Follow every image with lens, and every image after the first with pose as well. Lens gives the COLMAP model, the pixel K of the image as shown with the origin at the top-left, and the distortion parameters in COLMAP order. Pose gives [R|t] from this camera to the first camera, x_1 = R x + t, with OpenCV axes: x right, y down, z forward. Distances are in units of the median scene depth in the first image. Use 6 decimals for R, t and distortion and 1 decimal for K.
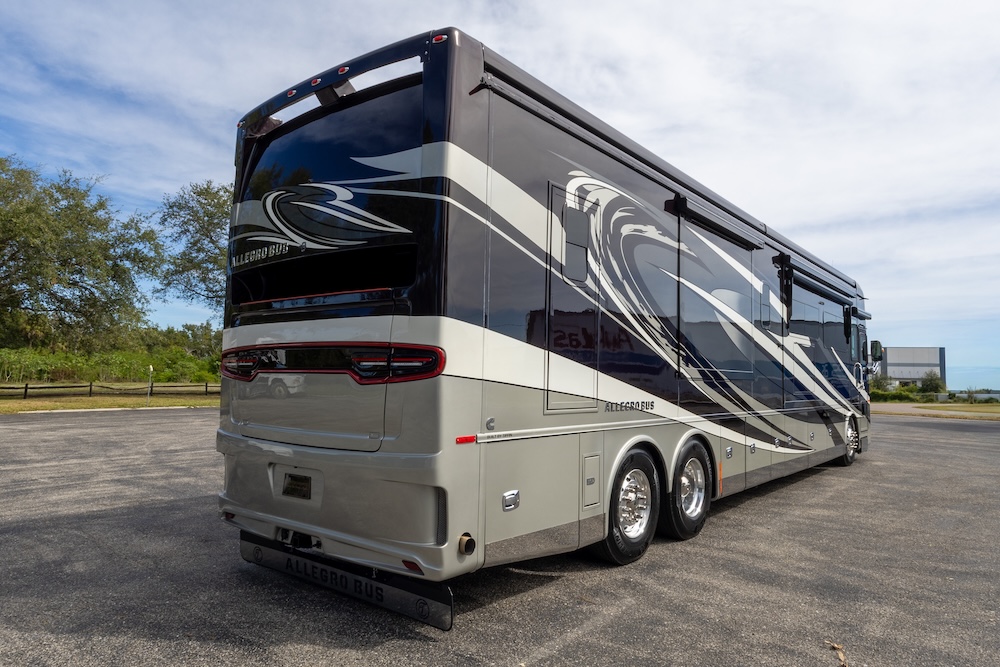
lens RADIAL K [[649.5, 0, 500.0], [0, 649.5, 333.5], [0, 0, 1]] dist [0.016744, -0.000719]
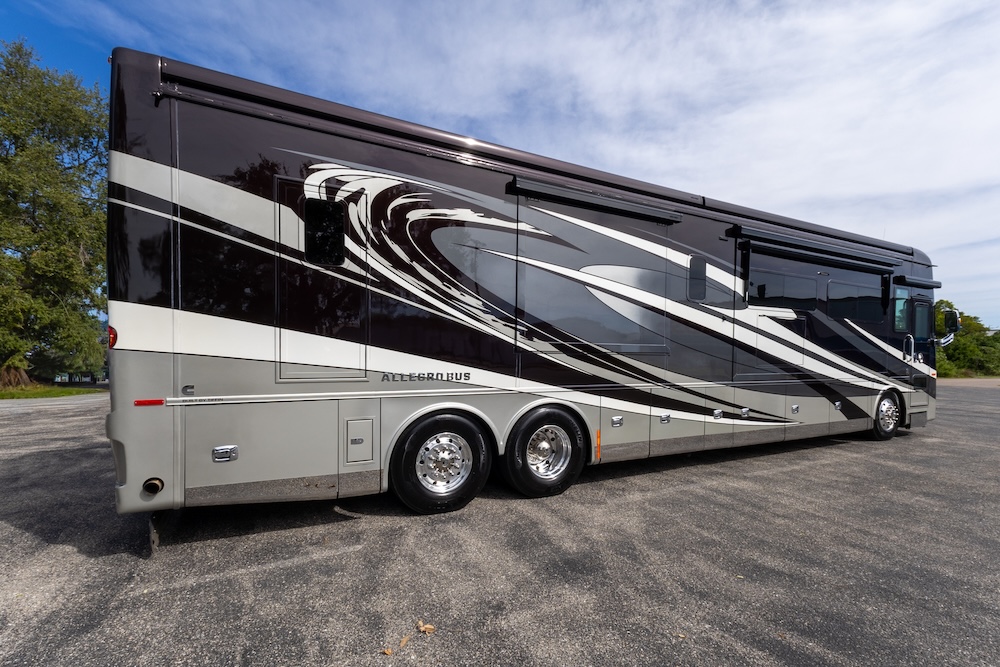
lens RADIAL K [[464.6, 0, 504.0], [0, 464.6, 363.0], [0, 0, 1]] dist [0.016509, 0.000064]
pose [[0.922084, 0.000006, -0.386989, 0.673946], [0.032663, 0.996431, 0.077841, 0.033008], [0.385609, -0.084416, 0.918793, 0.345648]]
